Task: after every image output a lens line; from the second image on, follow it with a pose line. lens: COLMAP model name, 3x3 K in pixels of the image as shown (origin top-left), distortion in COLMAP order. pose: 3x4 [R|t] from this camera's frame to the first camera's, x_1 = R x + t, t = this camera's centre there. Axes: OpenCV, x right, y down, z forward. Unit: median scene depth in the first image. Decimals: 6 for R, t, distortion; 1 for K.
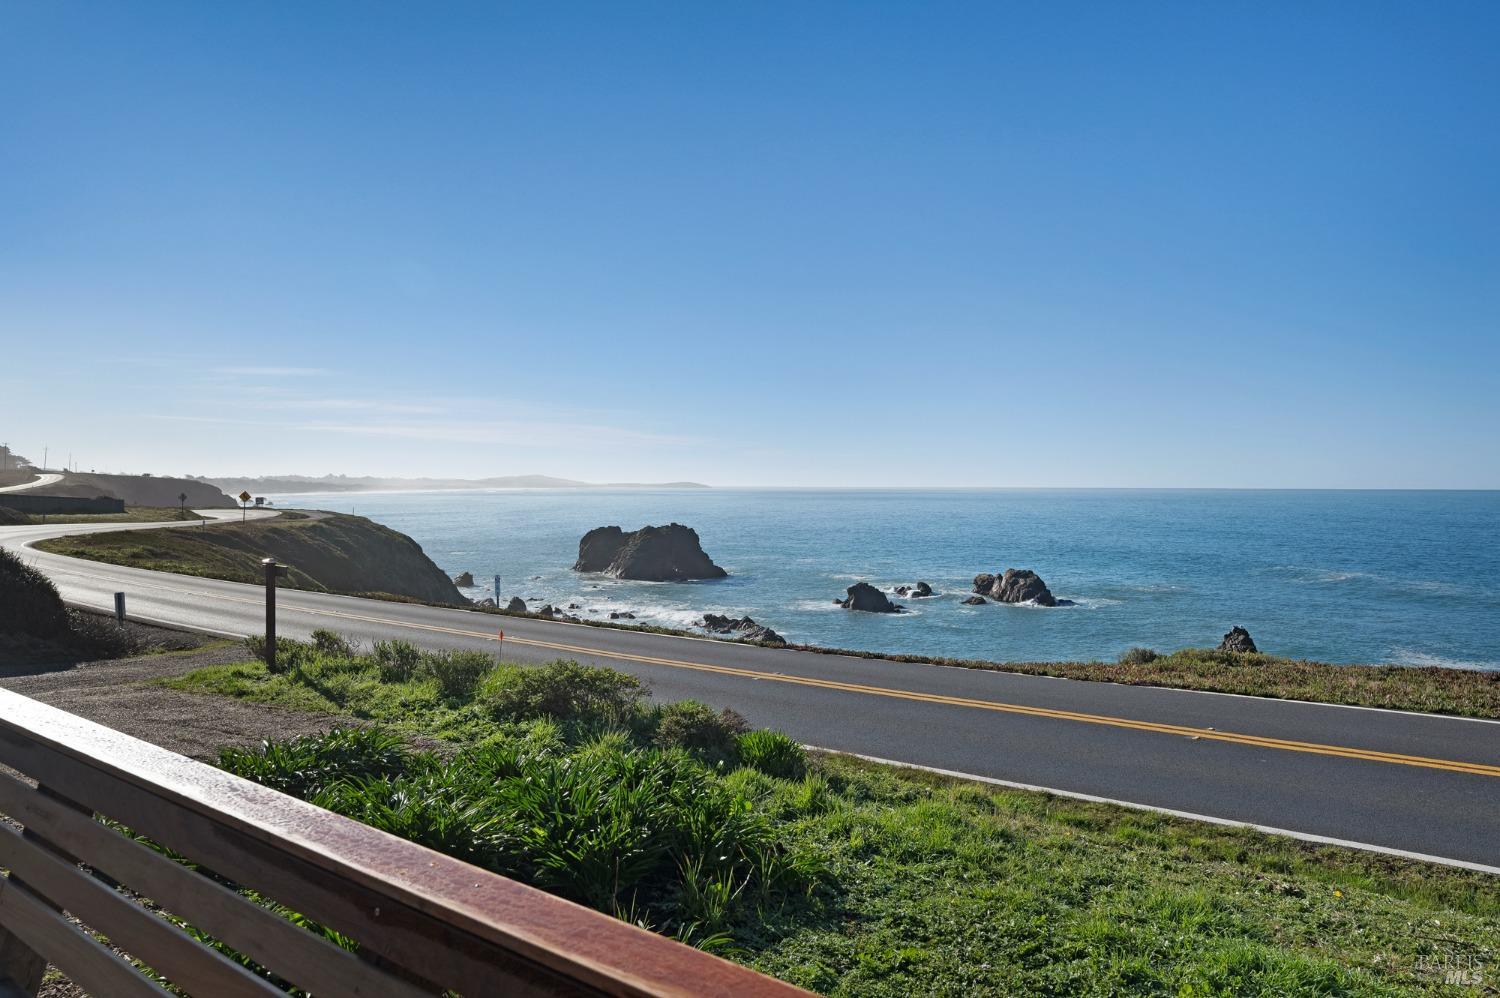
lens RADIAL K [[611.8, 0, 758.7], [0, 611.8, 492.1], [0, 0, 1]] dist [0.000266, 0.001185]
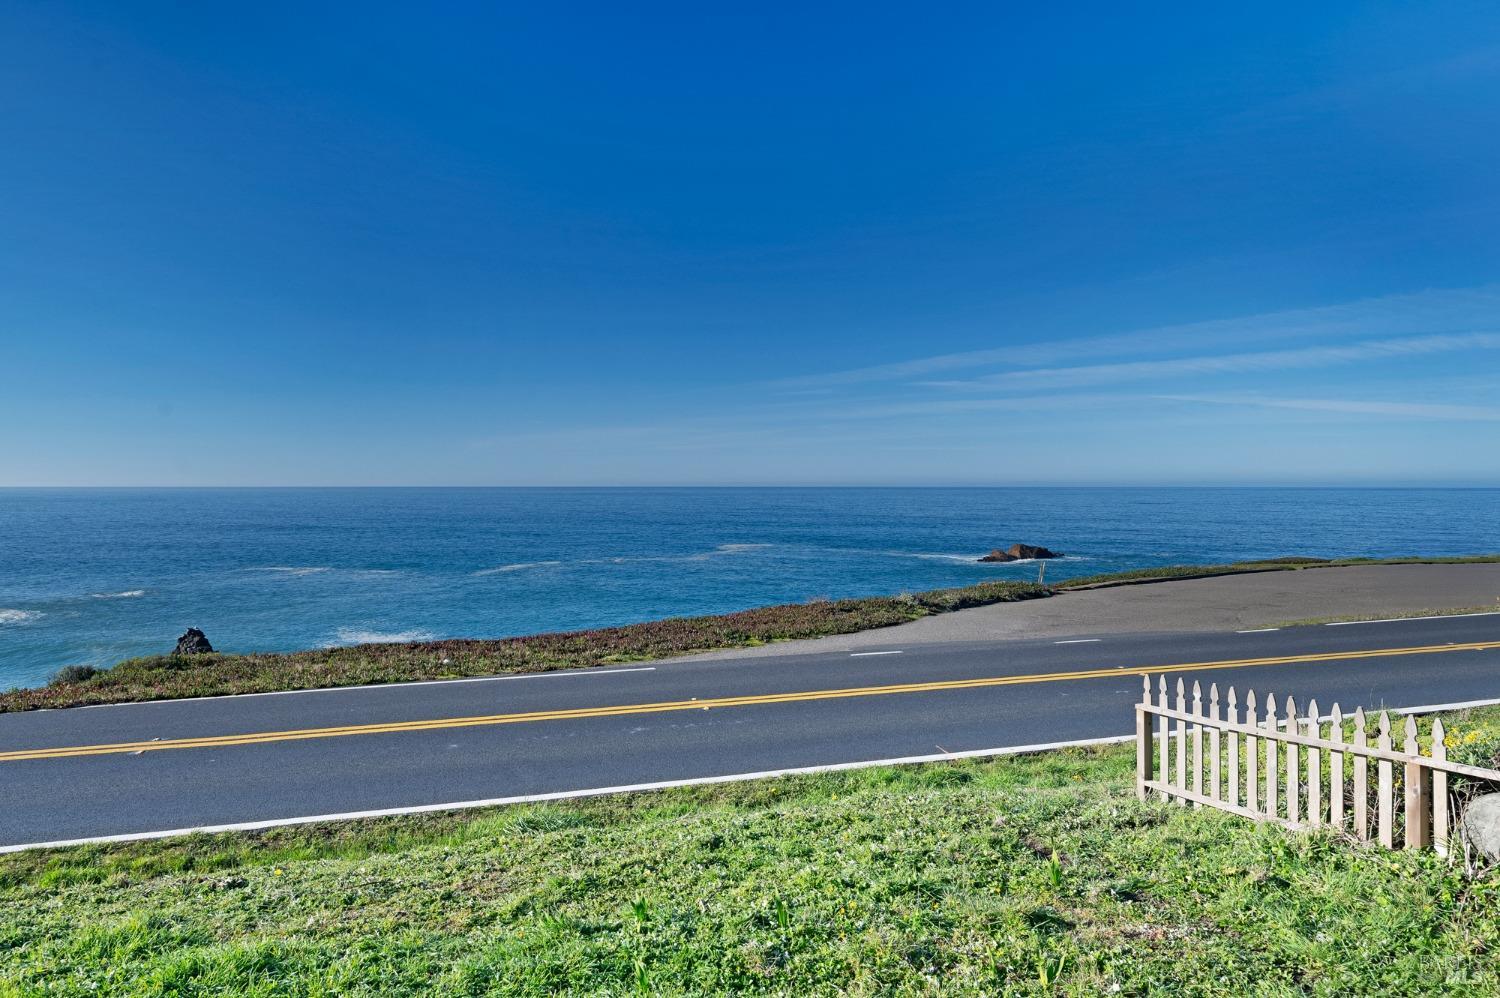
lens RADIAL K [[611.8, 0, 751.6], [0, 611.8, 506.2], [0, 0, 1]] dist [0.000266, 0.001185]
pose [[0.838087, -0.018154, 0.545235, 1.024244], [0.017343, 0.999828, 0.006632, 0.035093], [-0.545261, 0.003898, 0.838257, -0.310700]]
